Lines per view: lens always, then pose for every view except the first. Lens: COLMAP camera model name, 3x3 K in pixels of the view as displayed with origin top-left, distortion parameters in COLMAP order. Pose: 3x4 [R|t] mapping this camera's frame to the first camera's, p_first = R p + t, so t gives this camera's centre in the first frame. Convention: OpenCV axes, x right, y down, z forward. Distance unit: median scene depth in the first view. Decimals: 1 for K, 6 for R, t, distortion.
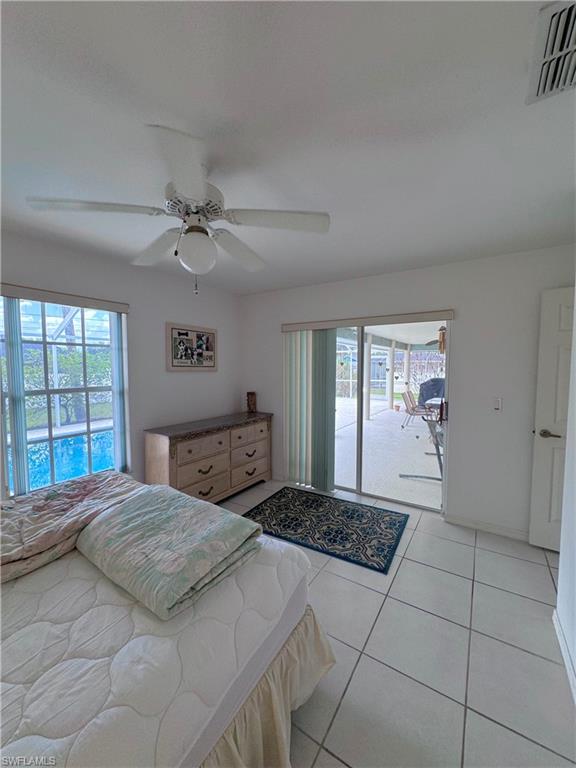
lens RADIAL K [[306.9, 0, 288.0], [0, 306.9, 384.0], [0, 0, 1]] dist [-0.001465, -0.000111]
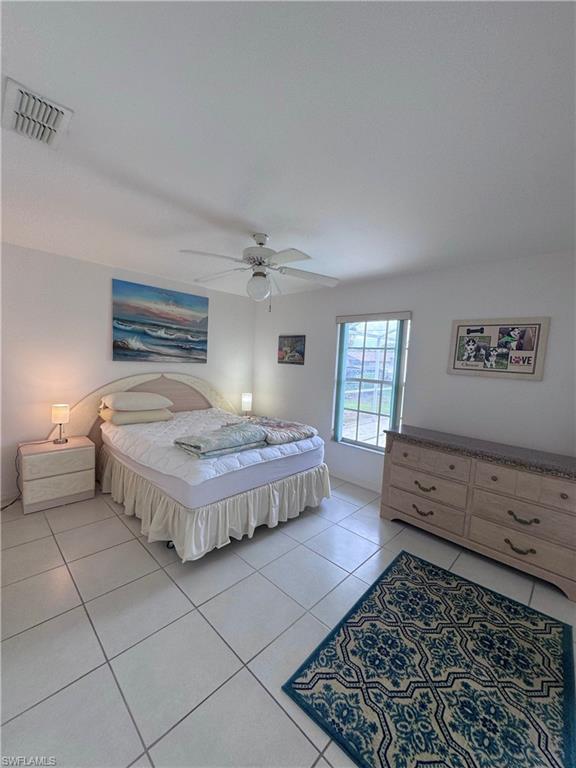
lens RADIAL K [[306.9, 0, 288.0], [0, 306.9, 384.0], [0, 0, 1]] dist [-0.001465, -0.000111]
pose [[-0.191962, 0.066800, -0.979126, 0.578605], [-0.115887, 0.989158, 0.090204, -0.036782], [0.974536, 0.130784, -0.182139, 0.676901]]
